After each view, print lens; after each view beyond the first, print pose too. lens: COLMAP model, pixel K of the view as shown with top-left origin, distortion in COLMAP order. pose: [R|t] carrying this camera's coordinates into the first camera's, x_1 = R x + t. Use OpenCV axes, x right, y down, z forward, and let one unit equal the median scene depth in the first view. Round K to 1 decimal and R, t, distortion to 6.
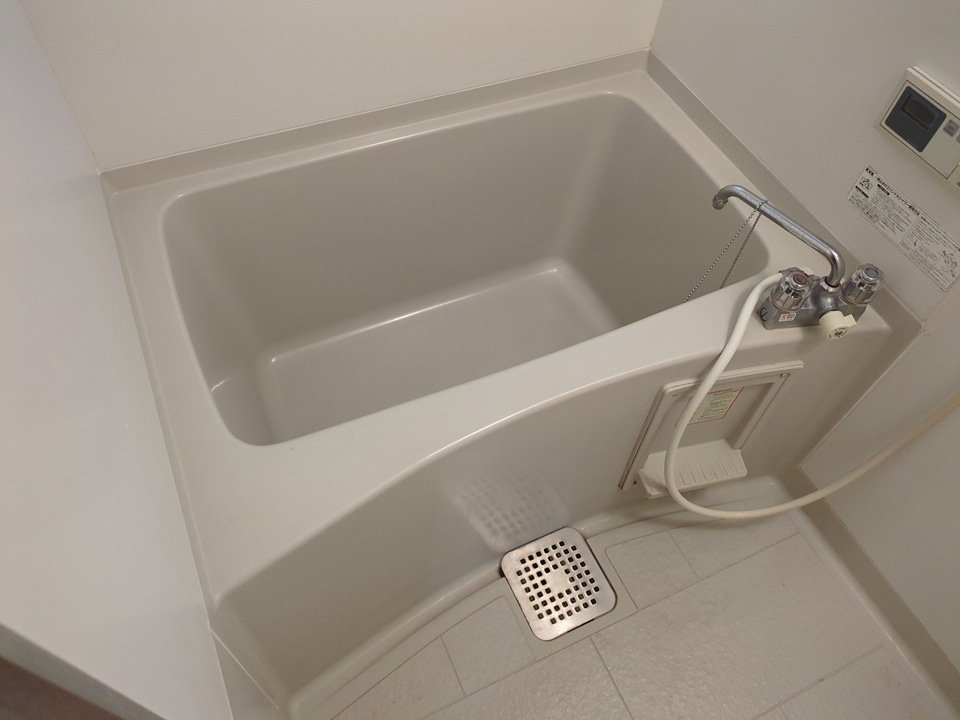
lens RADIAL K [[723.2, 0, 469.9], [0, 723.2, 354.9], [0, 0, 1]] dist [0.043062, -0.035522]
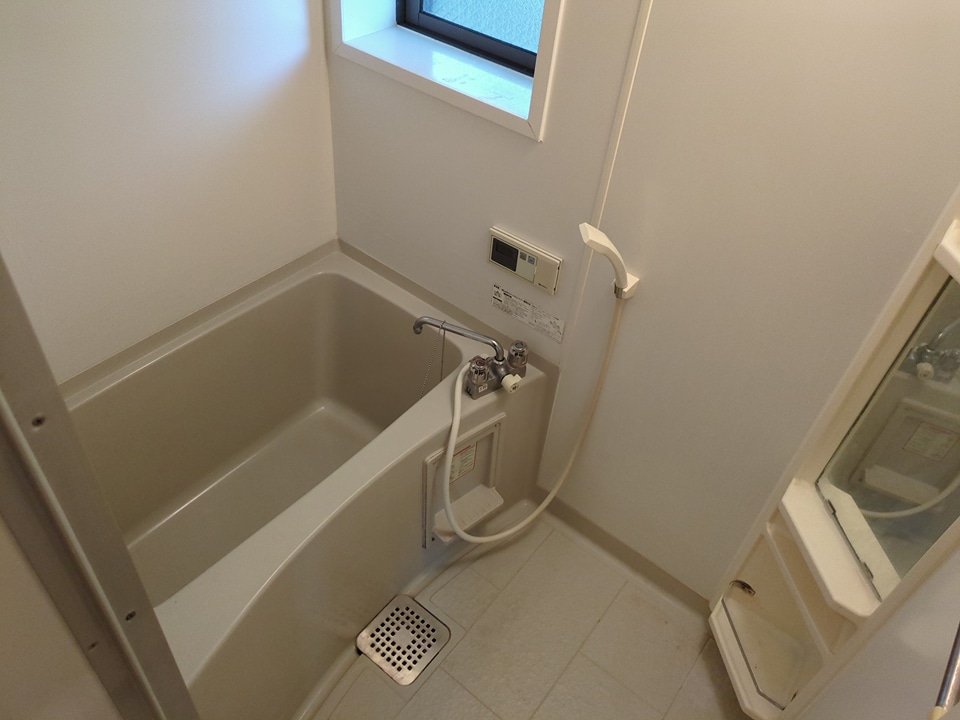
lens RADIAL K [[711.3, 0, 484.3], [0, 711.3, 322.6], [0, 0, 1]] dist [0.091301, -0.137134]
pose [[0.887917, -0.284353, 0.361589, -0.056971], [0.354108, 0.924251, -0.142717, 0.032027], [-0.293616, 0.254763, 0.921350, -0.374246]]
